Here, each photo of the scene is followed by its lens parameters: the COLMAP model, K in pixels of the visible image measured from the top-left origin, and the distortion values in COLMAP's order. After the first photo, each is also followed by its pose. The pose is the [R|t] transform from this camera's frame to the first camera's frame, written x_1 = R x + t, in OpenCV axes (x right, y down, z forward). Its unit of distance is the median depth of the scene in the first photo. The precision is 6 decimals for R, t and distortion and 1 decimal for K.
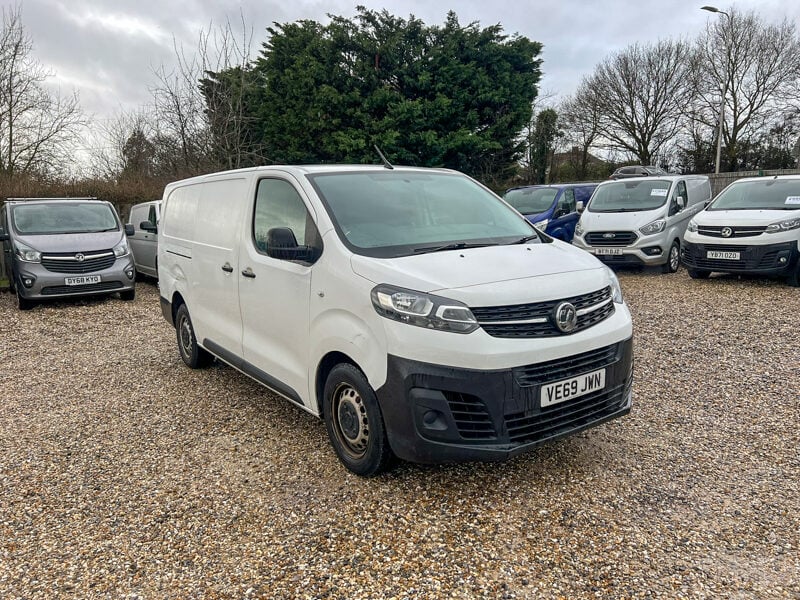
lens RADIAL K [[595.5, 0, 404.4], [0, 595.5, 301.3], [0, 0, 1]] dist [0.064446, -0.063696]
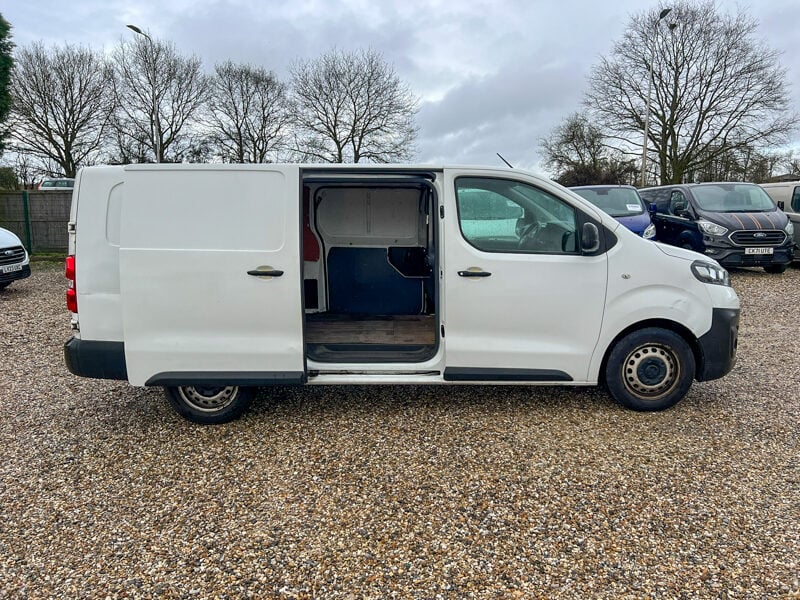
lens RADIAL K [[595.5, 0, 404.4], [0, 595.5, 301.3], [0, 0, 1]] dist [0.064446, -0.063696]
pose [[0.569361, -0.106487, 0.815162, -1.062115], [0.124054, 0.991350, 0.042855, -0.053413], [-0.812674, 0.076724, 0.577646, 0.498746]]
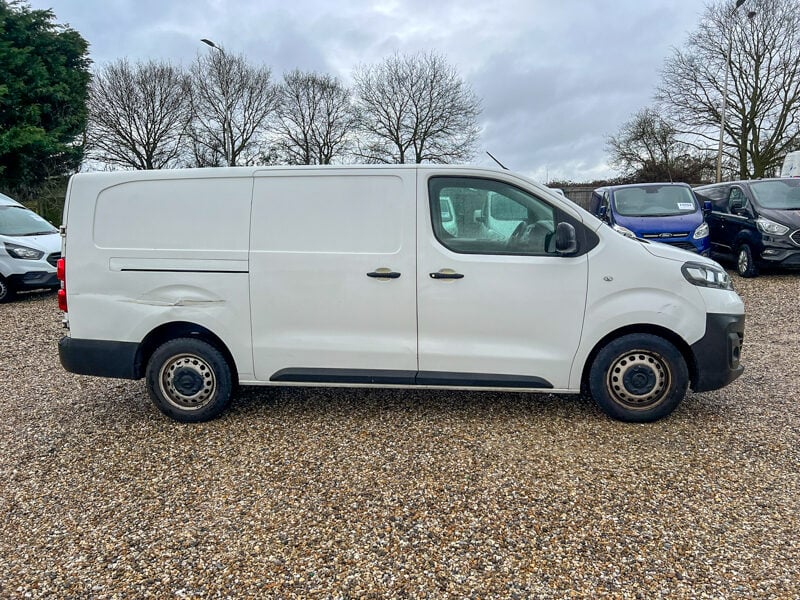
lens RADIAL K [[595.5, 0, 404.4], [0, 595.5, 301.3], [0, 0, 1]] dist [0.064446, -0.063696]
pose [[0.661631, -0.099217, 0.743237, -0.954596], [0.121330, 0.992311, 0.024458, -0.033797], [-0.739949, 0.073994, 0.668581, 0.391968]]
